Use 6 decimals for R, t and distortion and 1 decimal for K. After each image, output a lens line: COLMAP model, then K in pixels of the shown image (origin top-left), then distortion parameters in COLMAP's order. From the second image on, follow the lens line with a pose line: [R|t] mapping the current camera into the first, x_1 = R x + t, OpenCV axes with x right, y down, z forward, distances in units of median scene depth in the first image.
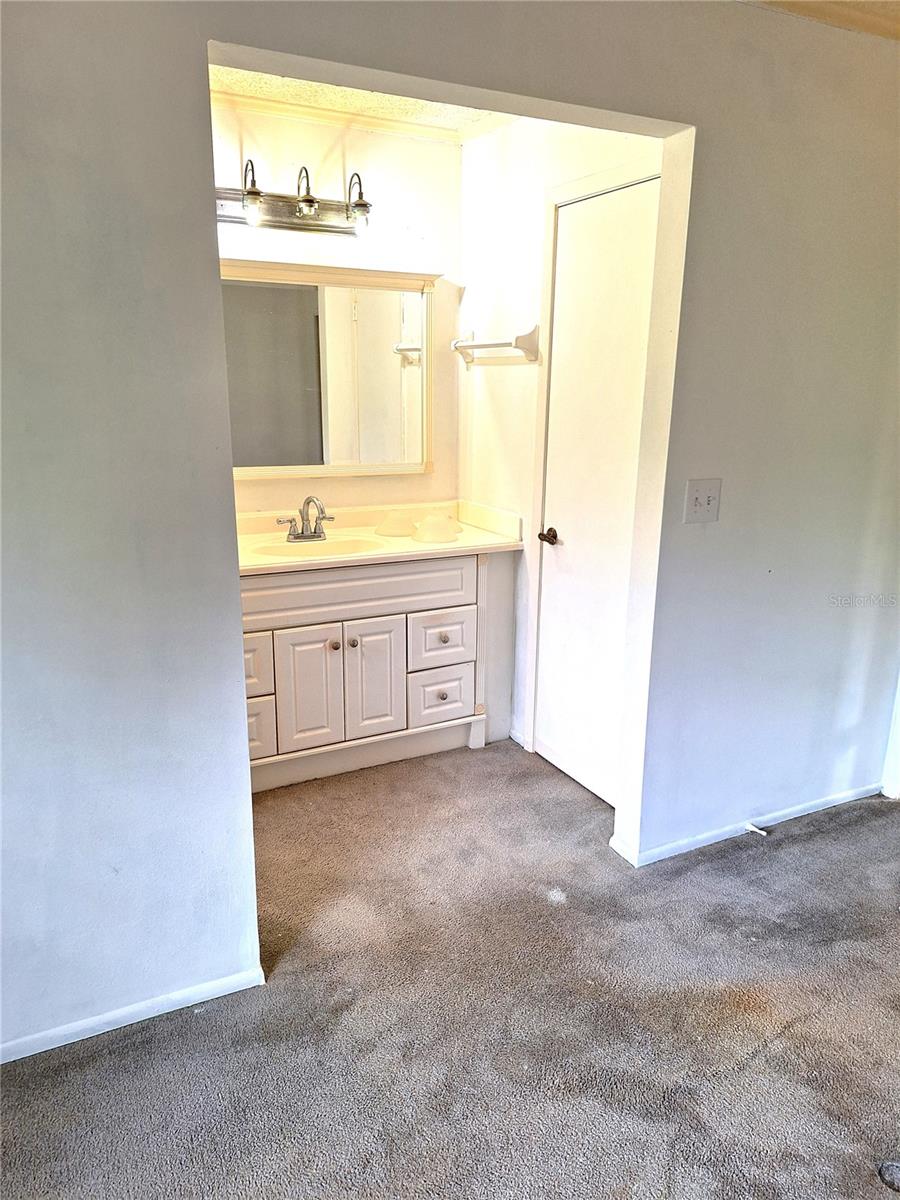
lens RADIAL K [[825.5, 0, 461.0], [0, 825.5, 604.2], [0, 0, 1]] dist [0.080524, -0.077048]
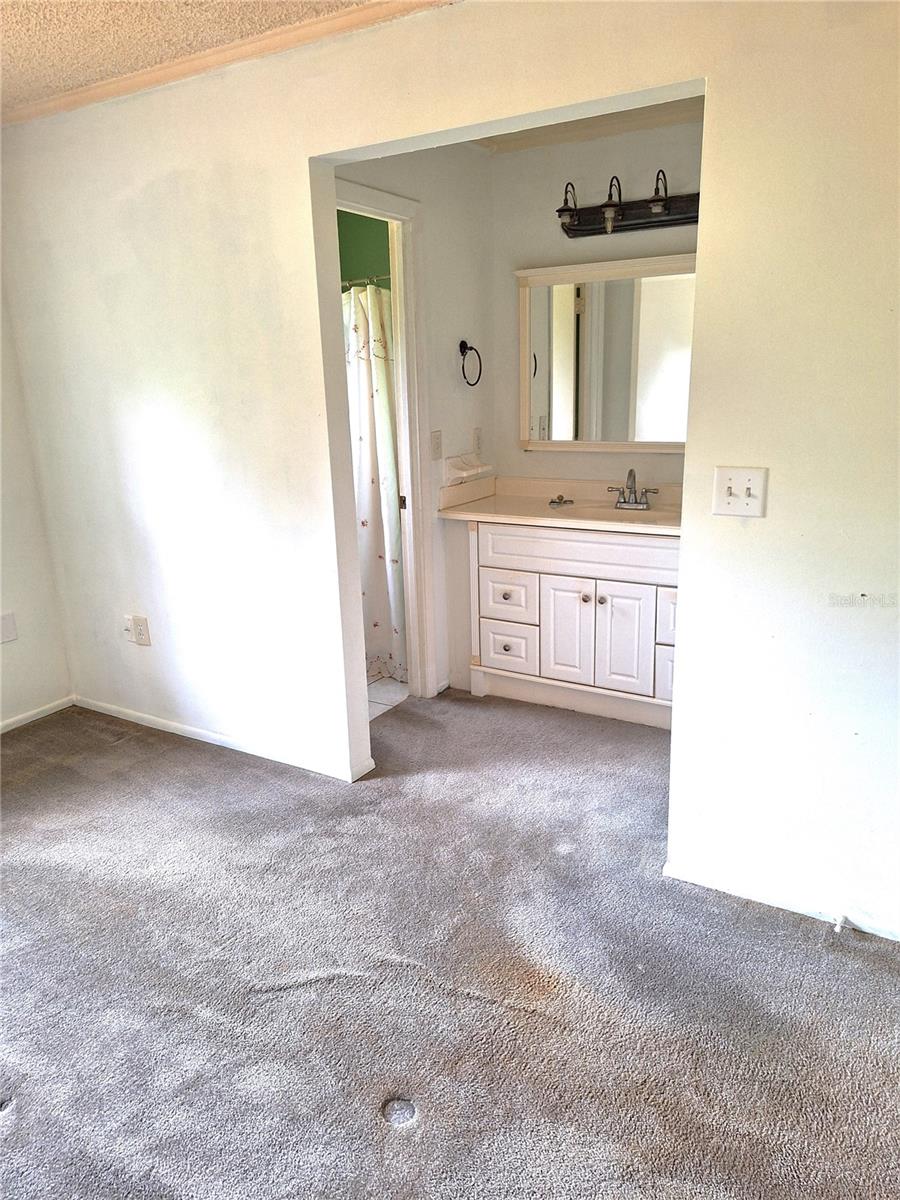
lens RADIAL K [[825.5, 0, 461.0], [0, 825.5, 604.2], [0, 0, 1]] dist [0.080524, -0.077048]
pose [[0.534004, 0.207375, -0.819656, 0.691944], [-0.196262, 0.973377, 0.118403, -0.043364], [0.822388, 0.097640, 0.560486, 0.219321]]
